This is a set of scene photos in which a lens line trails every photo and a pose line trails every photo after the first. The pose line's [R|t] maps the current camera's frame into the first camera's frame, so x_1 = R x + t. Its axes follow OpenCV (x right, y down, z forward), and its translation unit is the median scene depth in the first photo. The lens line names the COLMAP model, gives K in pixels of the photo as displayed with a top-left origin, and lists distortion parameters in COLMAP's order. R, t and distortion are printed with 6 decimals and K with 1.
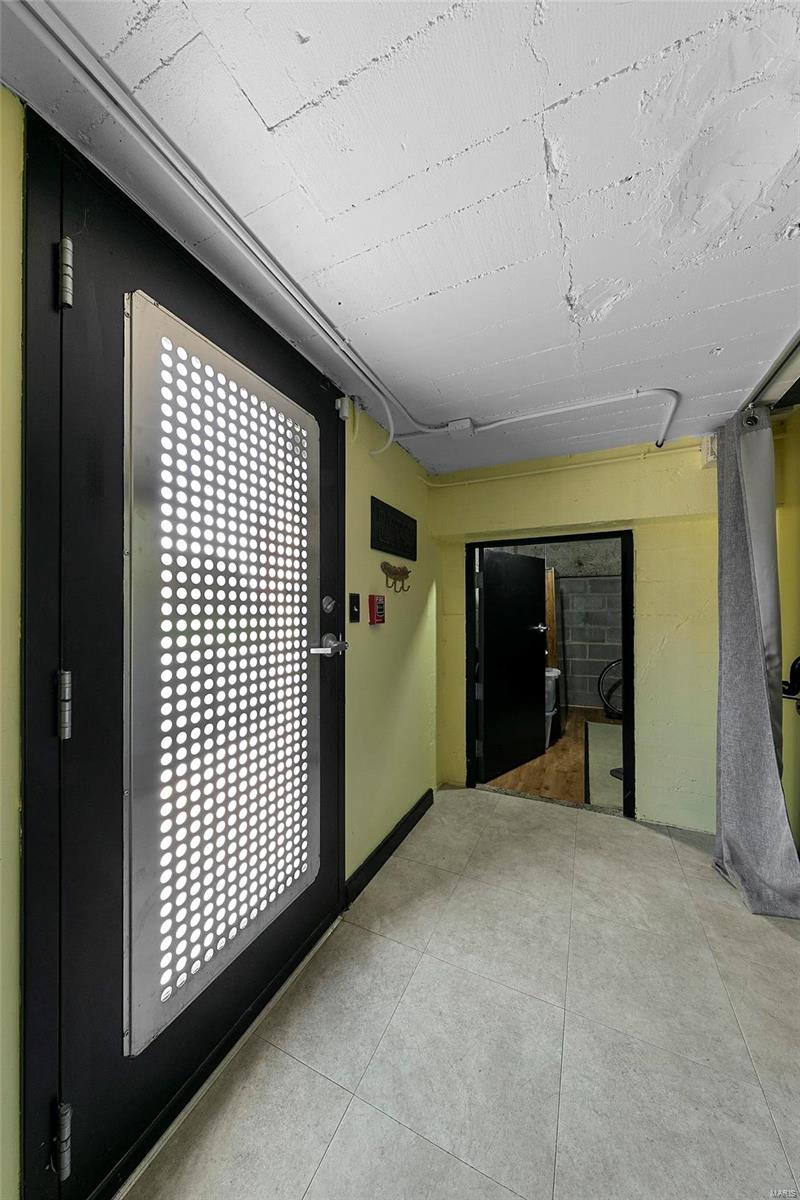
lens RADIAL K [[405.4, 0, 399.6], [0, 405.4, 607.1], [0, 0, 1]] dist [-0.000154, -0.000001]
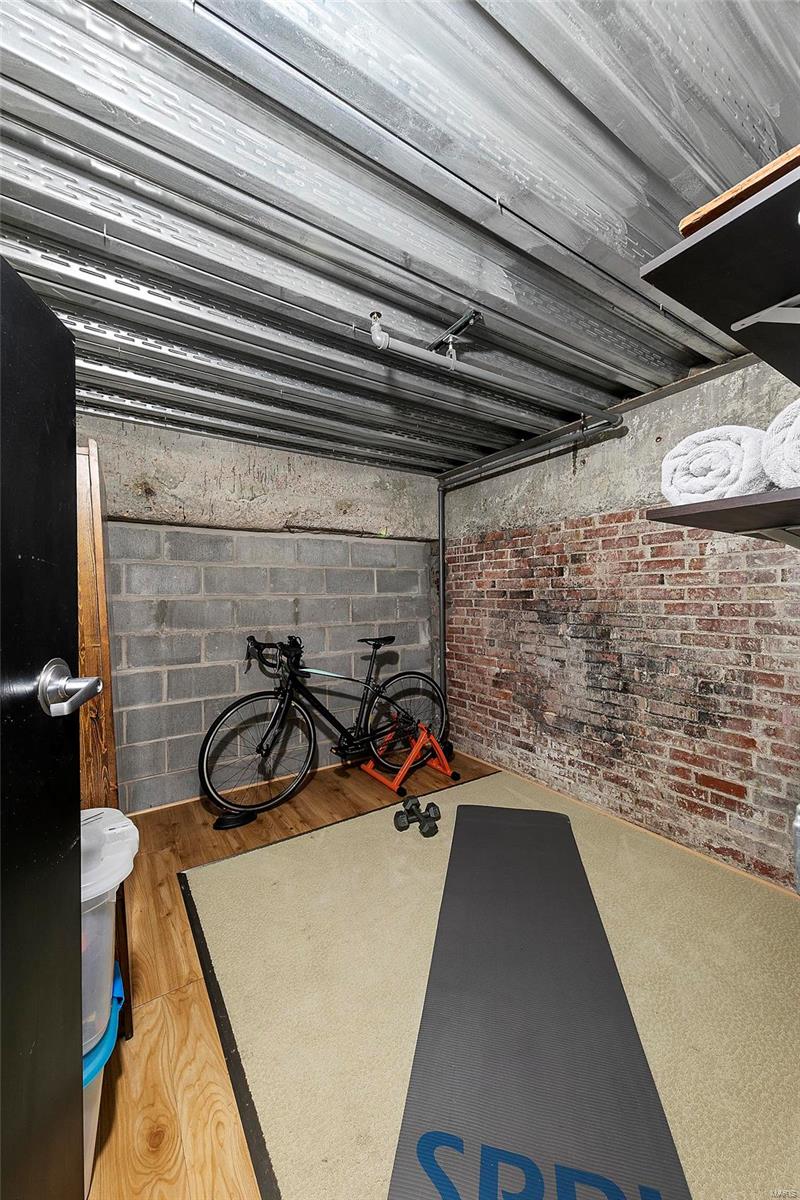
lens RADIAL K [[448.4, 0, 400.0], [0, 448.4, 601.2], [0, 0, 1]] dist [-0.000453, -0.000029]
pose [[0.529685, -0.014289, 0.848074, 0.175613], [-0.002257, 0.999831, 0.018255, 0.003126], [-0.848192, -0.011584, 0.529563, 0.507289]]
